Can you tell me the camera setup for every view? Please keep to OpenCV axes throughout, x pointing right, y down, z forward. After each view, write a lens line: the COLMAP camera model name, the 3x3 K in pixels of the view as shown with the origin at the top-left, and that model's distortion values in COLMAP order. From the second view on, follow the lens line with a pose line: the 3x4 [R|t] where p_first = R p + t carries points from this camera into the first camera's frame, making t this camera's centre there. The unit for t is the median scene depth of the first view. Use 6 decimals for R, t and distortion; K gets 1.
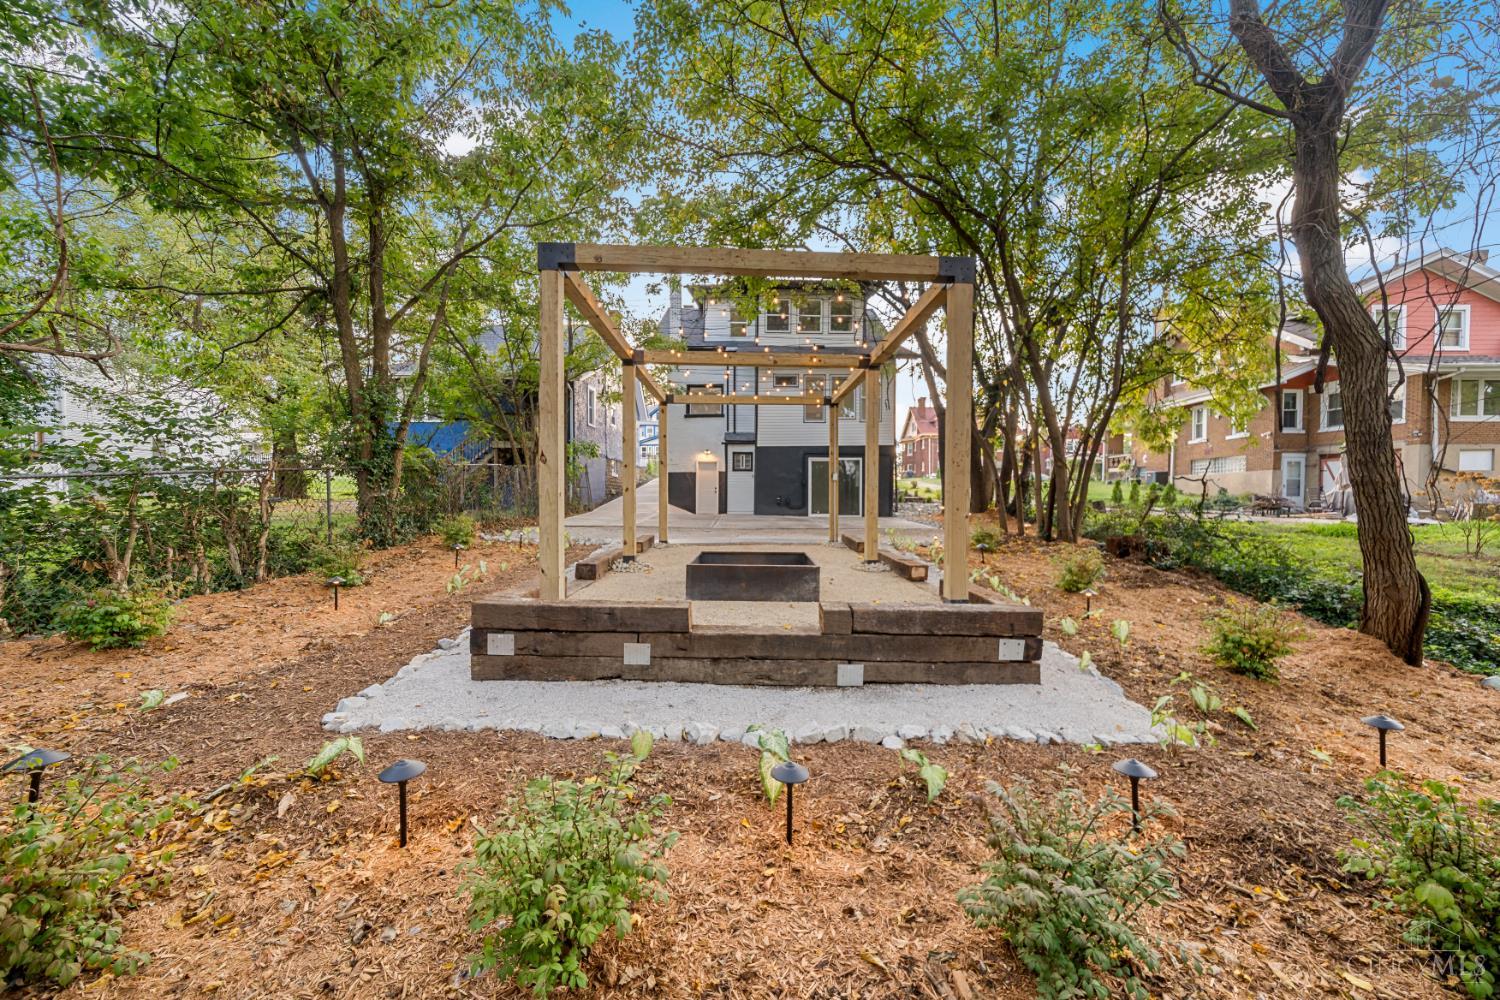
lens RADIAL K [[527.6, 0, 750.0], [0, 527.6, 500.0], [0, 0, 1]] dist [-0.001496, -0.000180]
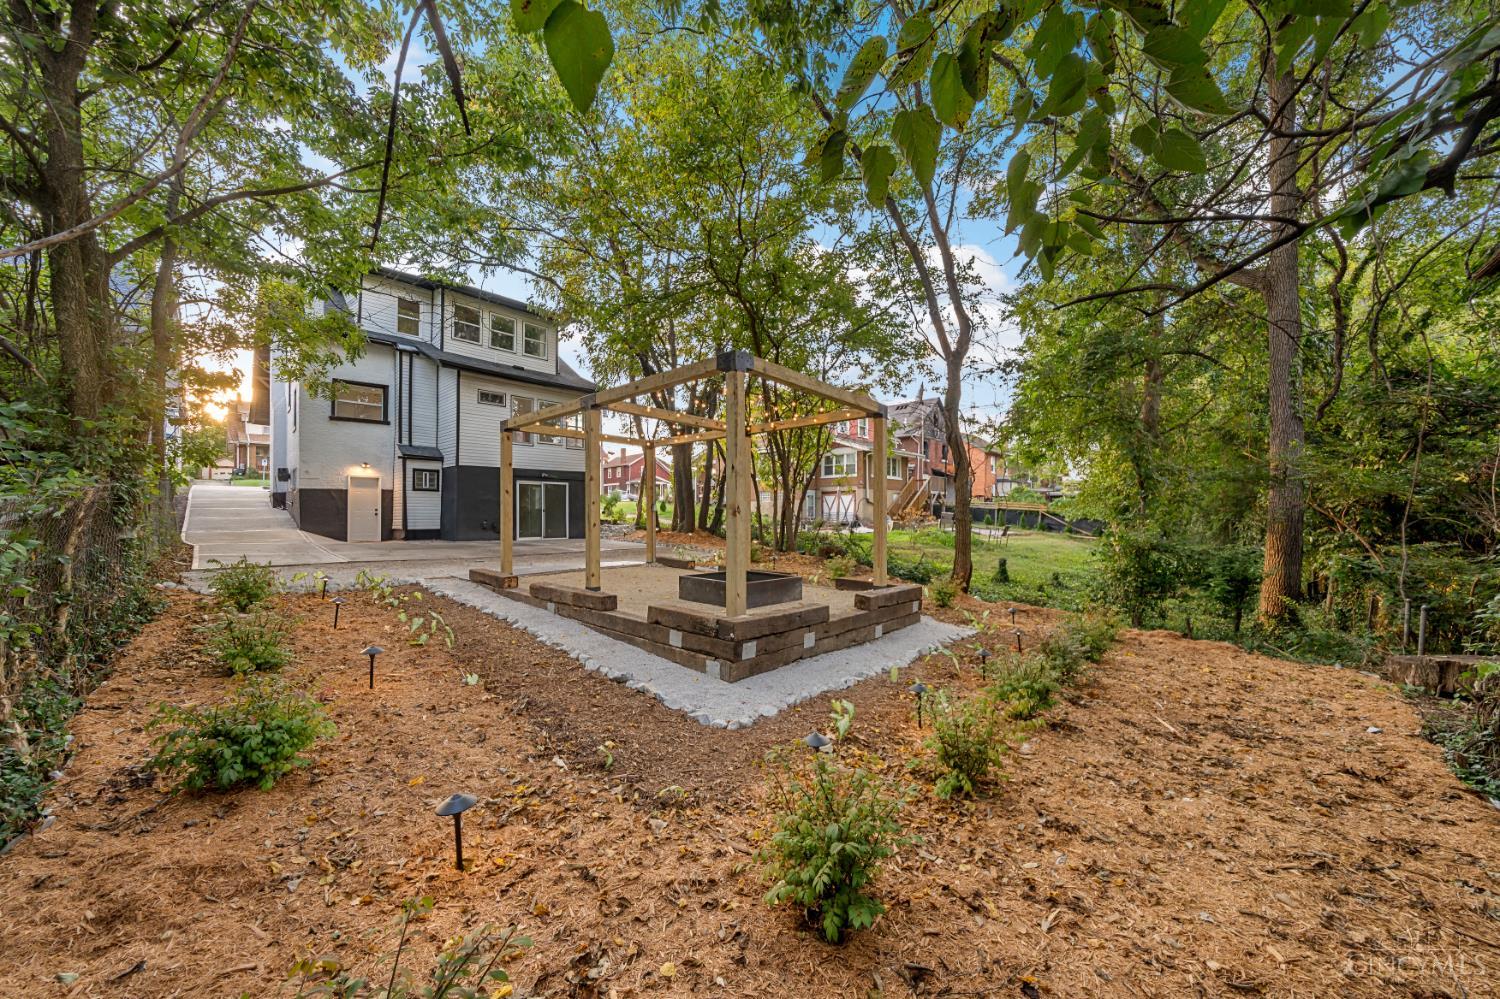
lens RADIAL K [[527.6, 0, 750.0], [0, 527.6, 499.5], [0, 0, 1]] dist [-0.001496, -0.000180]
pose [[0.682971, 0.019056, 0.730197, -0.283775], [0.003249, 0.999570, -0.029125, -0.013895], [-0.730438, 0.022264, 0.682616, 0.014076]]
